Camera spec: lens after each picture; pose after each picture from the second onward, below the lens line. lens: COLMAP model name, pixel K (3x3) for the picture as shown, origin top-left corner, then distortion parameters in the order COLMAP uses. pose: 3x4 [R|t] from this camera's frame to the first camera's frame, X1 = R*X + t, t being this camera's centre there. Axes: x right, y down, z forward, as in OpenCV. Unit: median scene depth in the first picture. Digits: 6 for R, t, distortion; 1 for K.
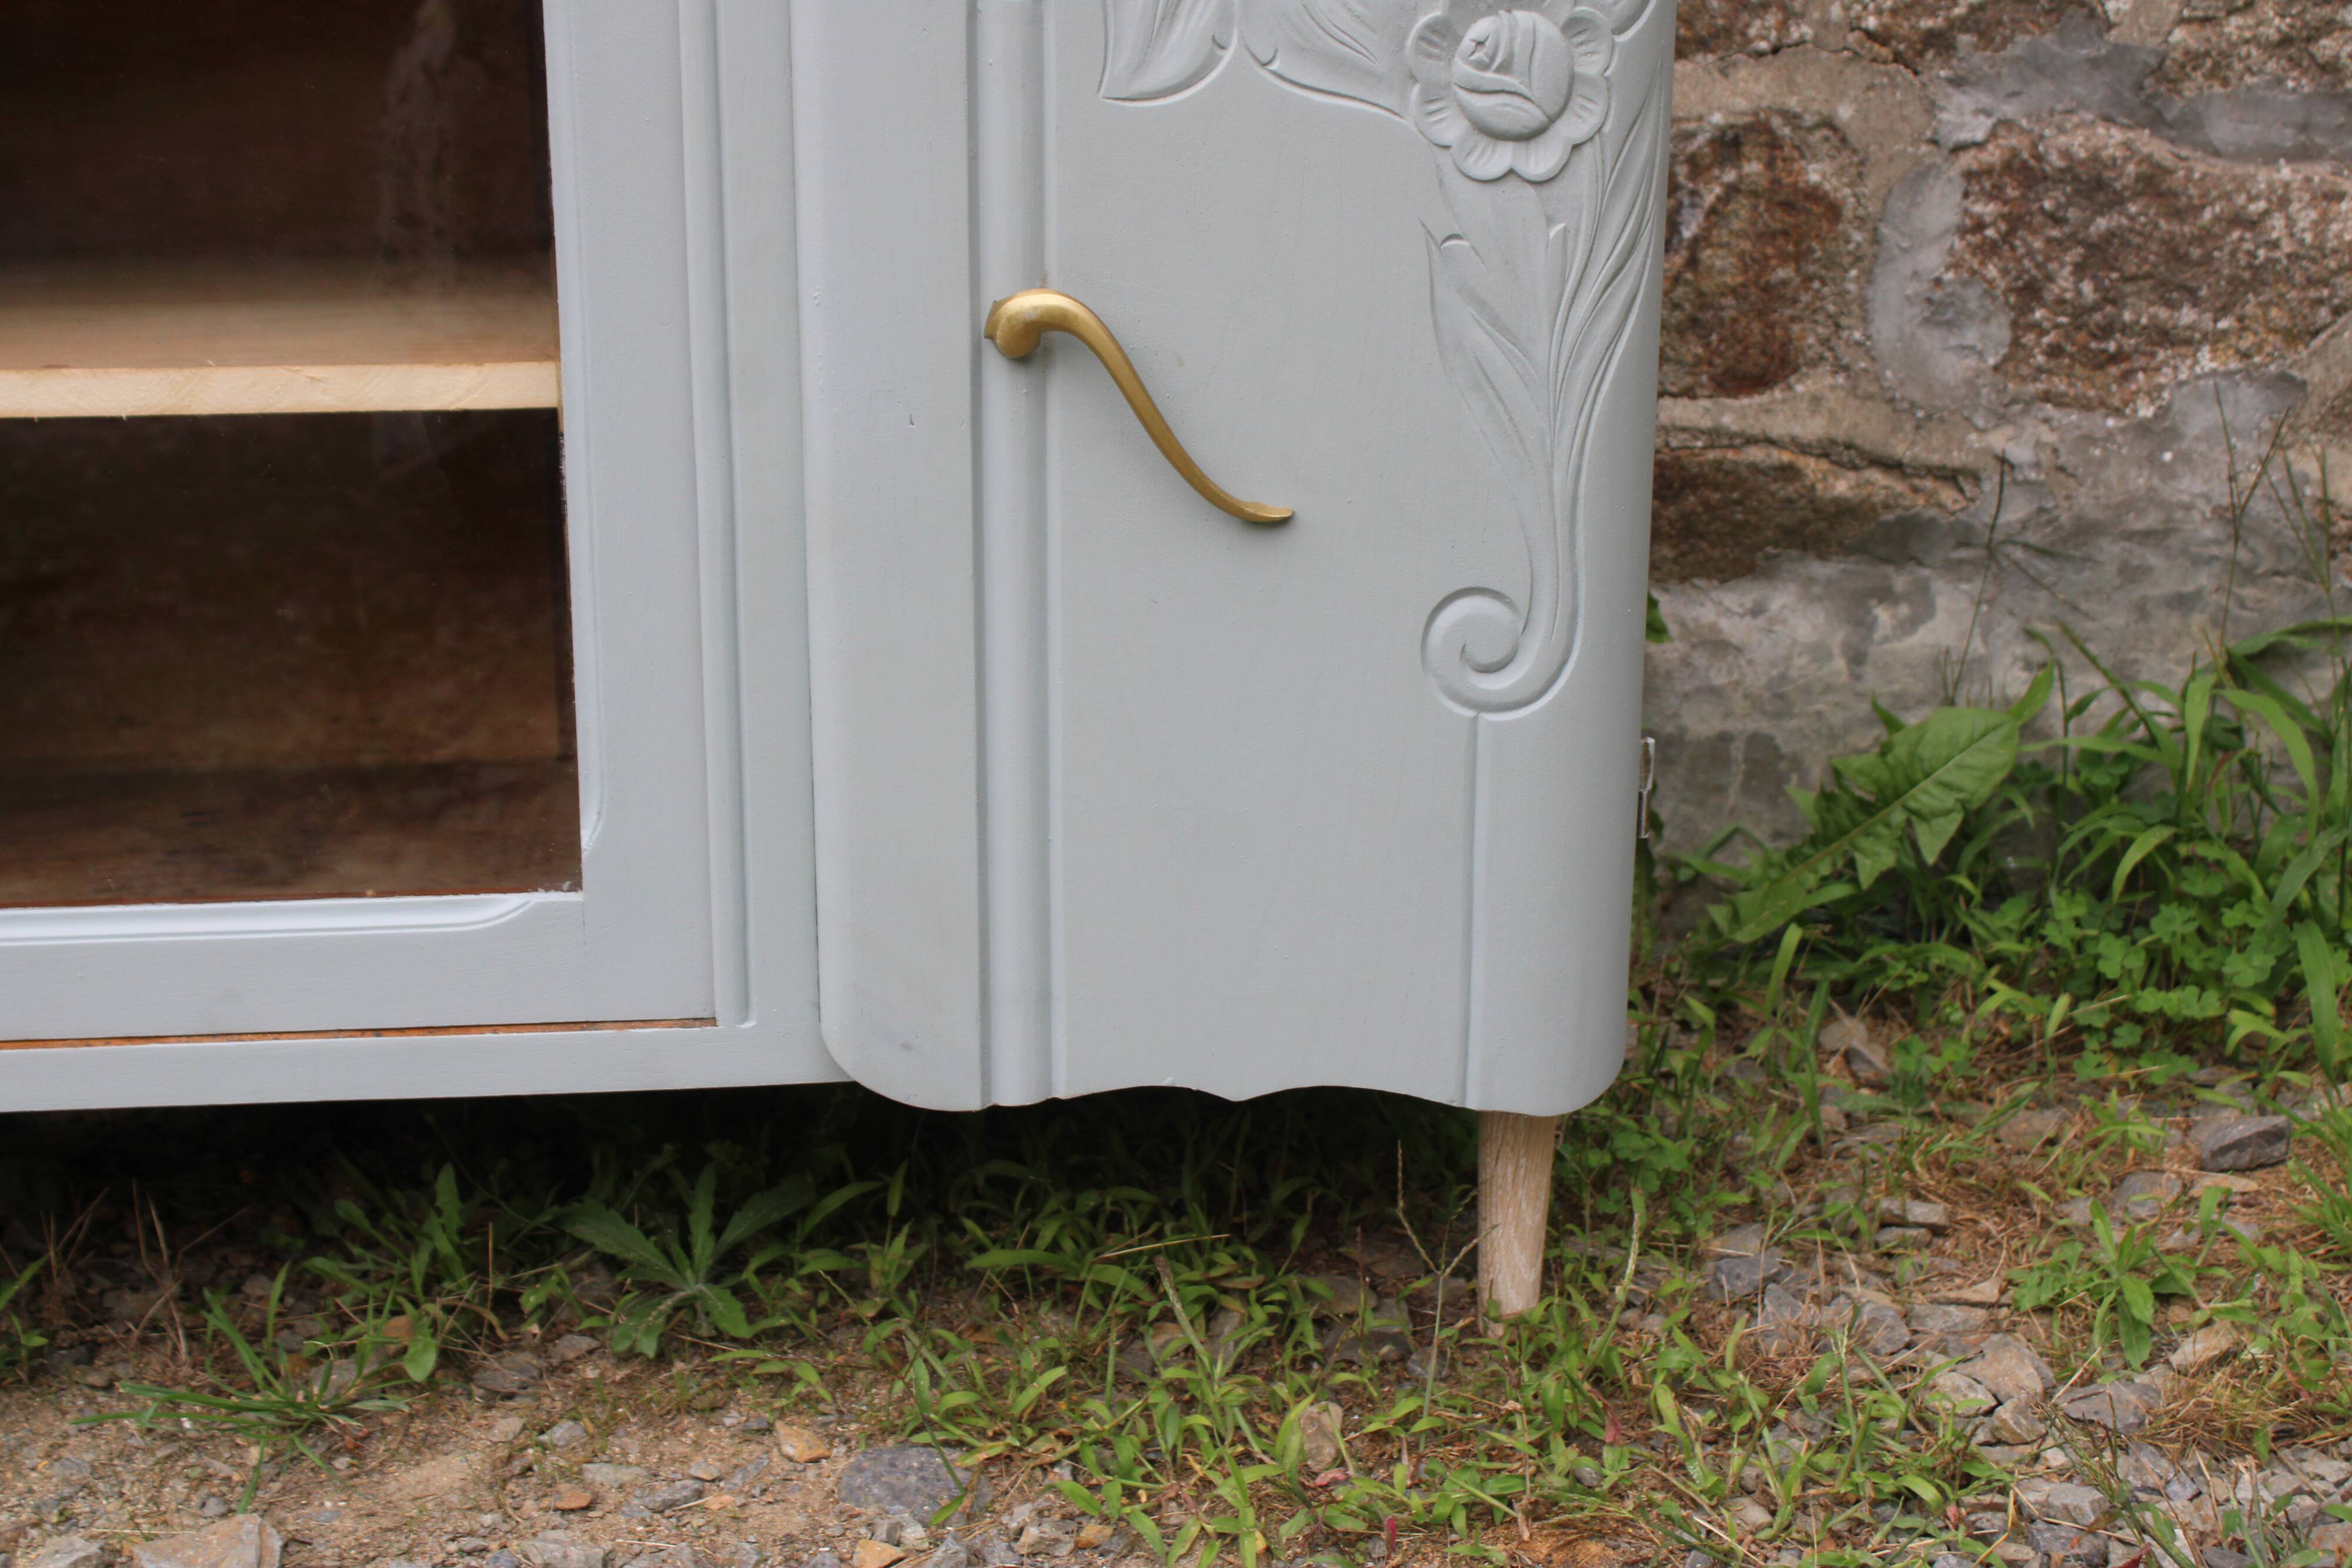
lens RADIAL K [[3289.2, 0, 1172.3], [0, 3289.2, 777.8], [0, 0, 1]] dist [-0.074081, 0.169514]
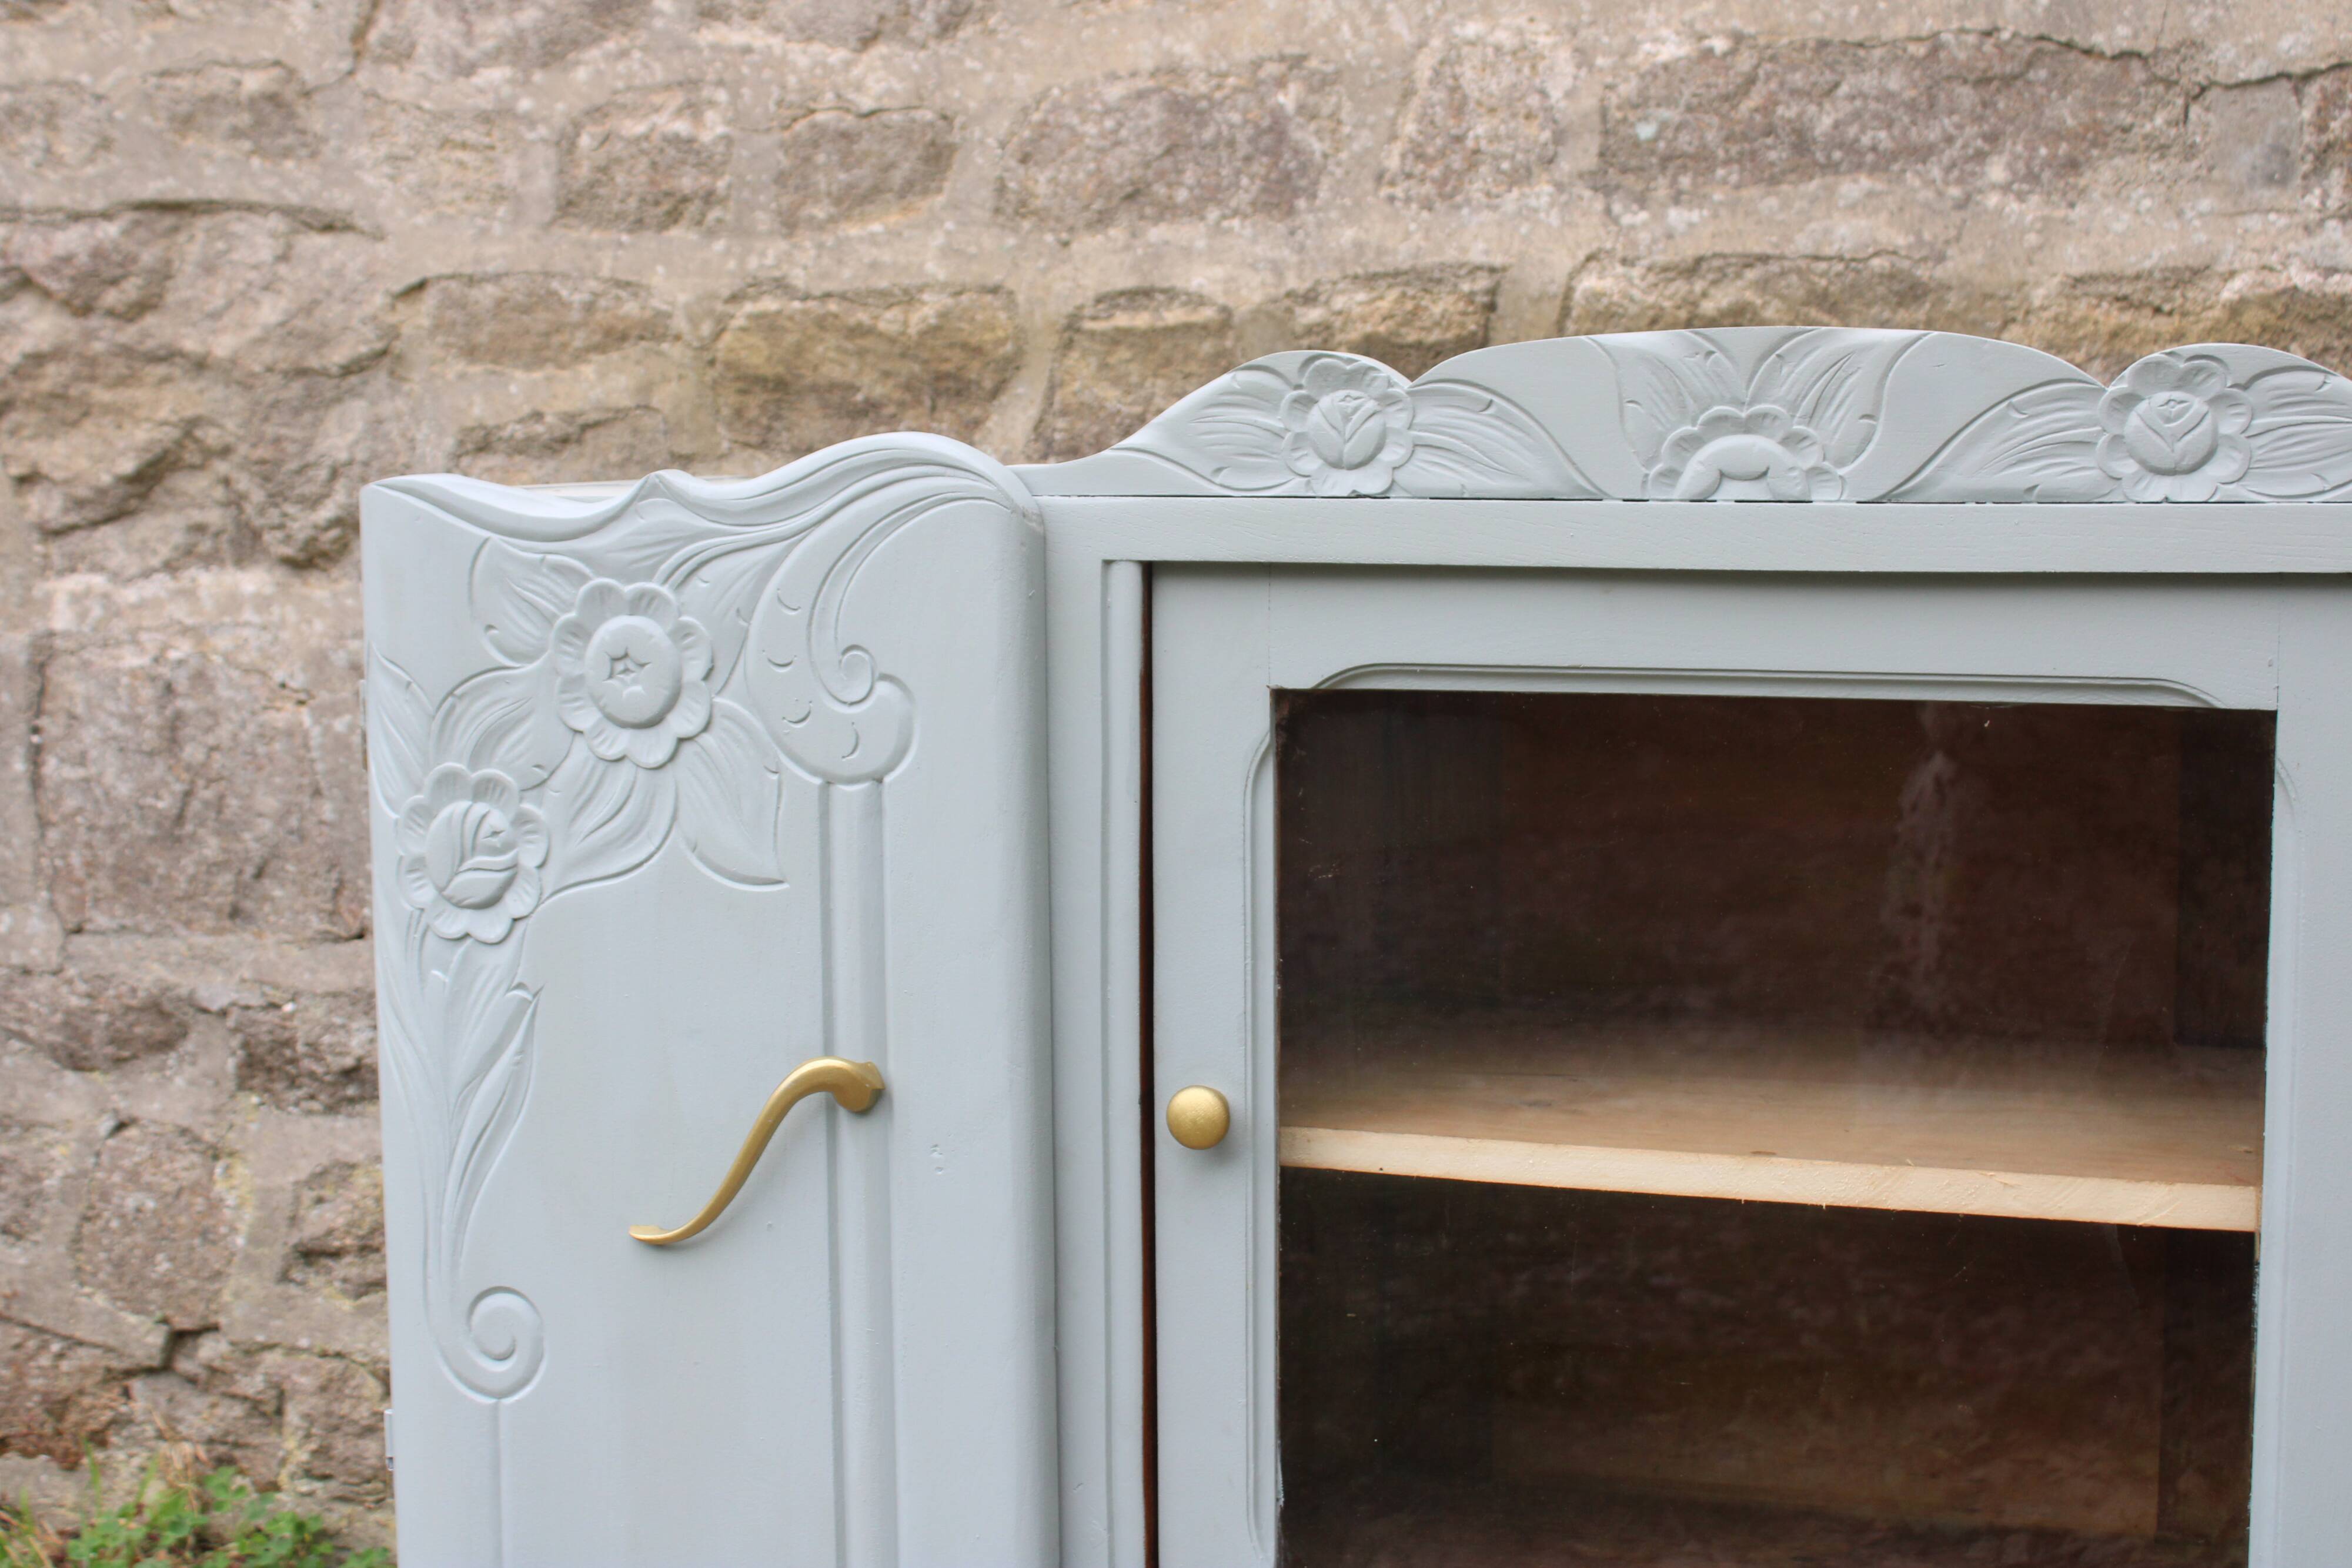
lens RADIAL K [[3159.5, 0, 1168.5], [0, 3159.5, 763.4], [0, 0, 1]] dist [-0.082053, 0.165559]
pose [[0.913107, 0.030385, -0.406587, -0.074548], [-0.110235, 0.978478, -0.174440, -0.035670], [0.392536, 0.204103, 0.896804, -0.024281]]
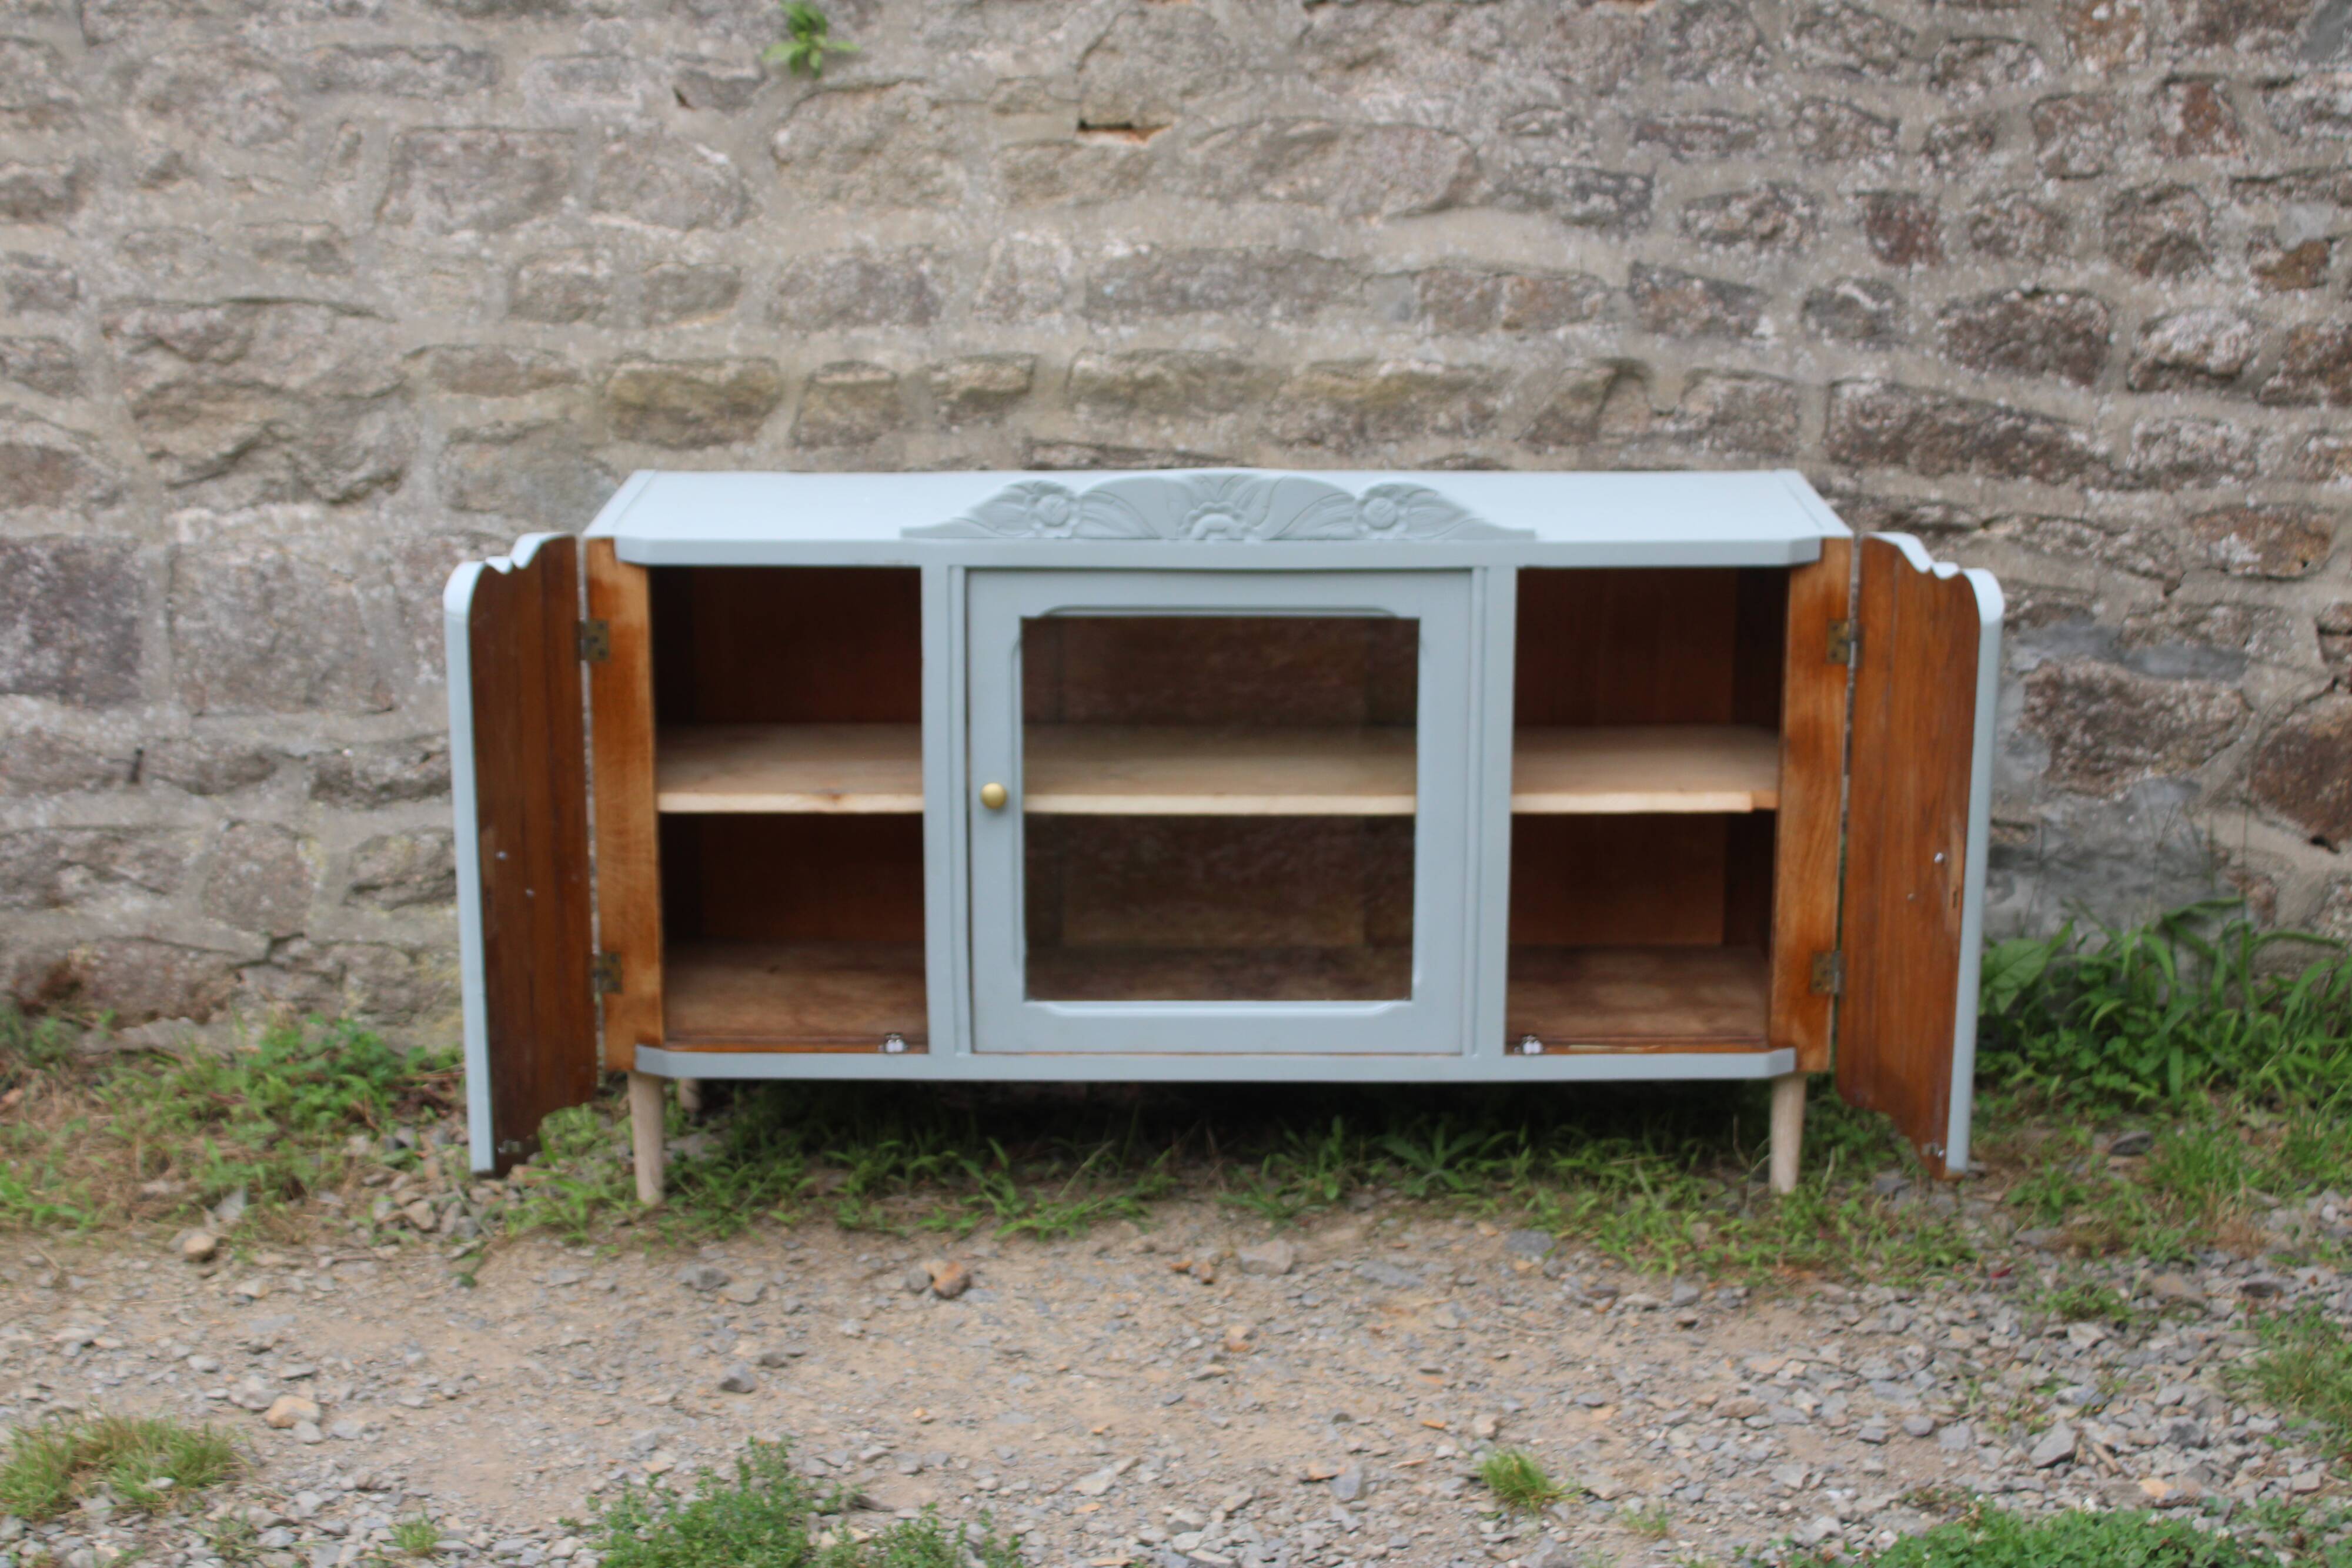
lens RADIAL K [[3673.5, 0, 1167.8], [0, 3673.5, 772.0], [0, 0, 1]] dist [-0.043154, 0.114376]
pose [[0.993428, 0.021632, -0.112396, -0.038716], [-0.027272, 0.998432, -0.048883, 0.000800], [0.111163, 0.051627, 0.992460, -1.394133]]
